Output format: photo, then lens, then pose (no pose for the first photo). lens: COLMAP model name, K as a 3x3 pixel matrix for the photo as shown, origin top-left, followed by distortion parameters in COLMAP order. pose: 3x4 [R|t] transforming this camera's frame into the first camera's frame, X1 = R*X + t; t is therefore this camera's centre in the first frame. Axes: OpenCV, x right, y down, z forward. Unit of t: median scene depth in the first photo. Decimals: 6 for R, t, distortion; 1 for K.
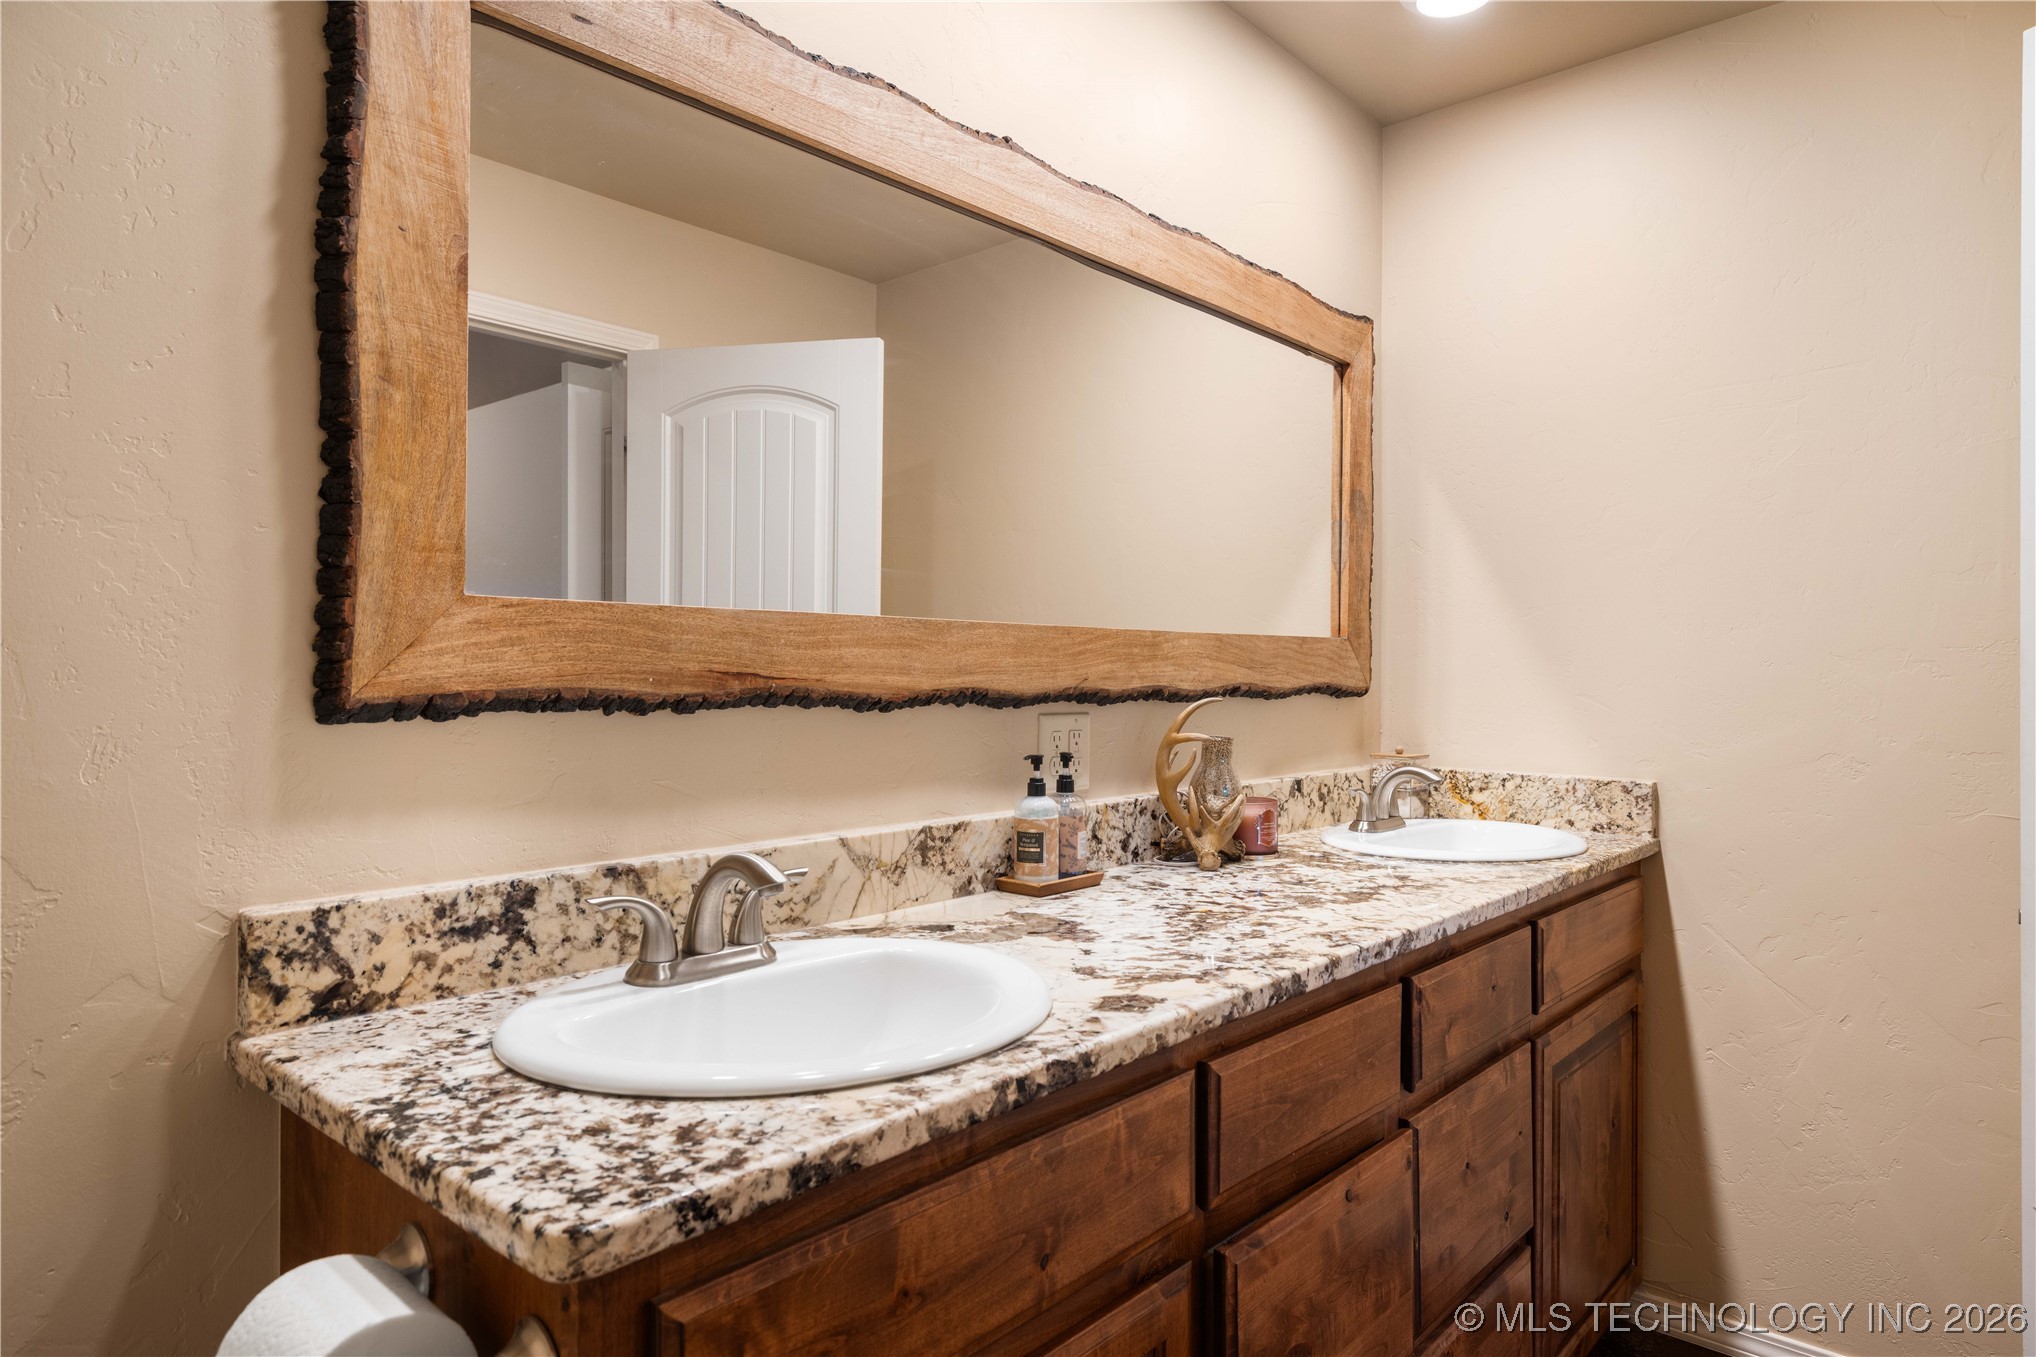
lens RADIAL K [[1220.5, 0, 1016.9], [0, 1220.5, 680.9], [0, 0, 1]] dist [0.001286, 0.000408]
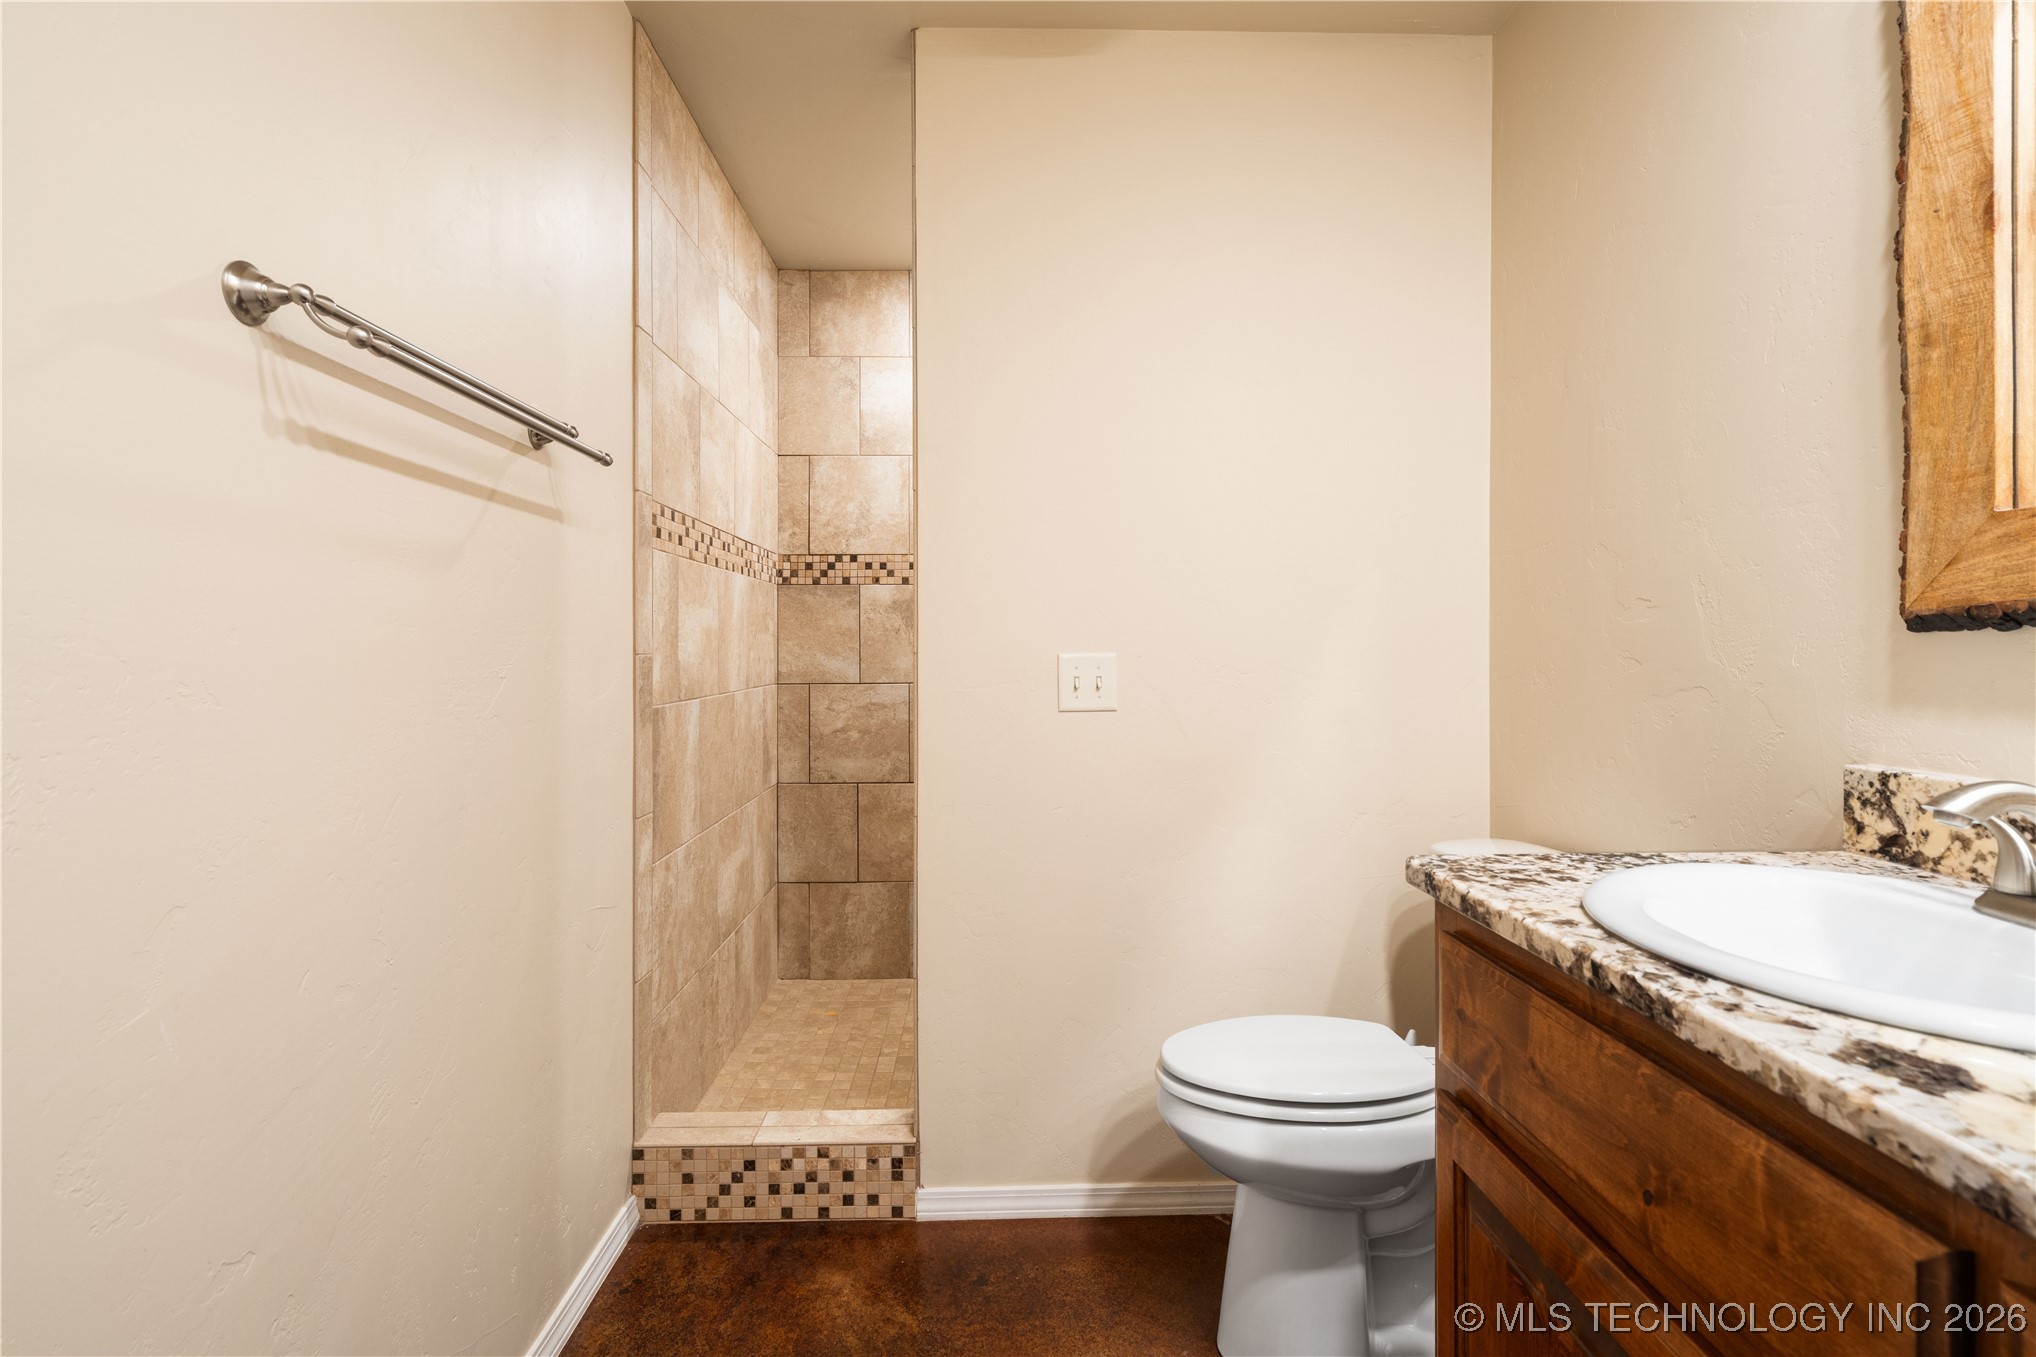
lens RADIAL K [[1004.2, 0, 1020.1], [0, 1004.2, 665.6], [0, 0, 1]] dist [-0.002742, -0.000462]
pose [[-0.730889, 0.011280, -0.682403, 0.809684], [-0.005174, 0.999743, 0.022067, 0.051626], [0.682477, 0.019660, -0.730643, 1.114585]]
